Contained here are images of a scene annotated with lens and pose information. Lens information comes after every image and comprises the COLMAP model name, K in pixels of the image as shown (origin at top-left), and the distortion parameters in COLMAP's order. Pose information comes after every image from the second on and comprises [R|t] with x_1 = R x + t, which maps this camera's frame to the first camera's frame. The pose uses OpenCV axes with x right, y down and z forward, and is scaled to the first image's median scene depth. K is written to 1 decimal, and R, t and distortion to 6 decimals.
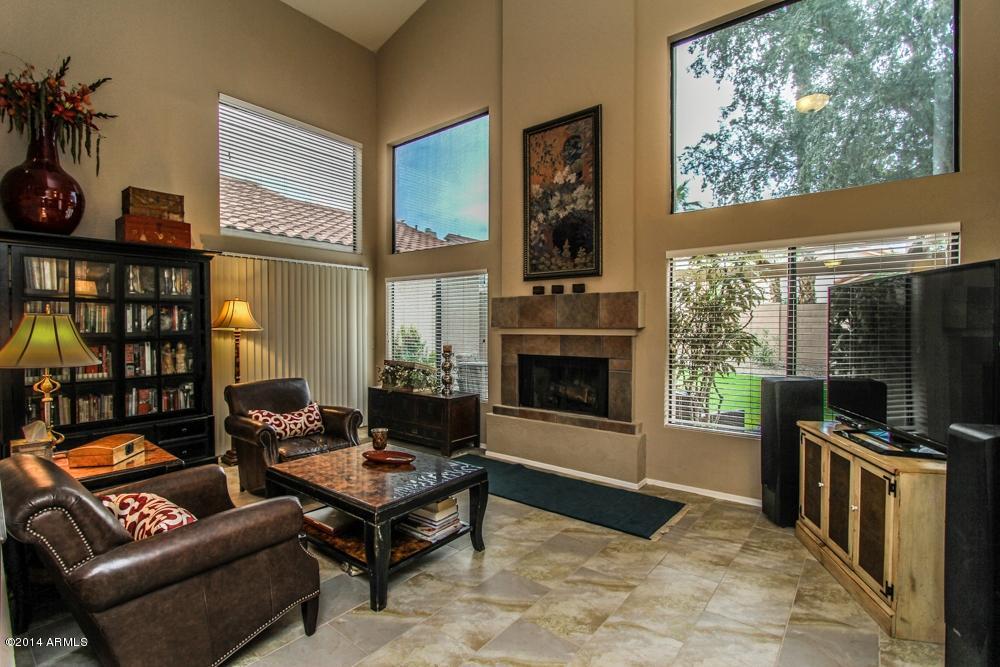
lens RADIAL K [[472.2, 0, 489.3], [0, 472.2, 330.7], [0, 0, 1]] dist [-0.017848, 0.005074]
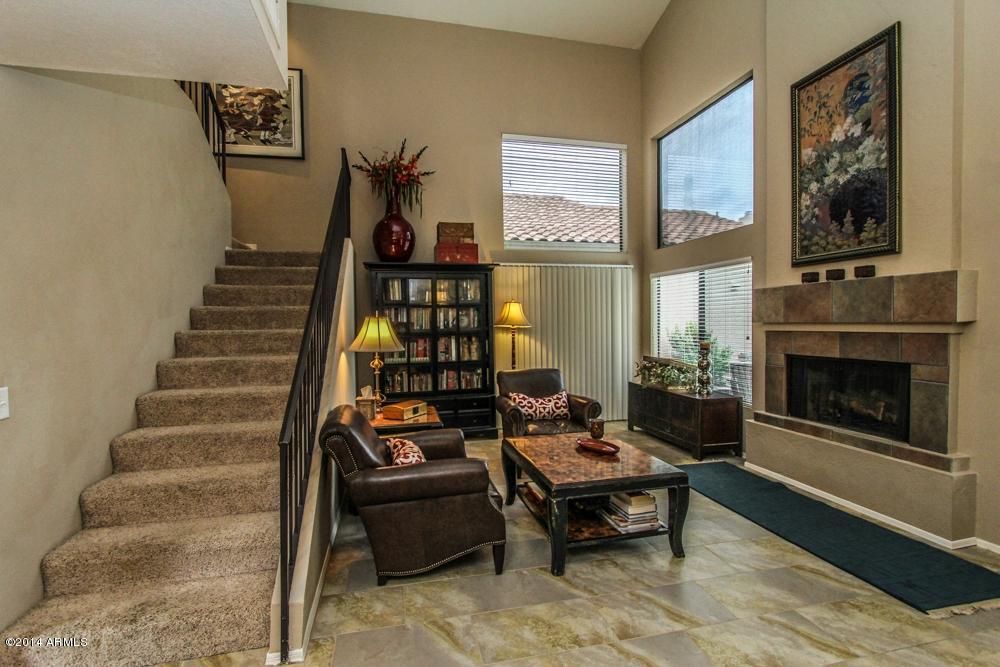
lens RADIAL K [[472.2, 0, 489.3], [0, 472.2, 330.7], [0, 0, 1]] dist [-0.017848, 0.005074]
pose [[0.777690, 0.001747, -0.628646, 0.194319], [0.004255, 0.999959, 0.008042, -0.001210], [0.628634, -0.008929, 0.777650, 0.014606]]
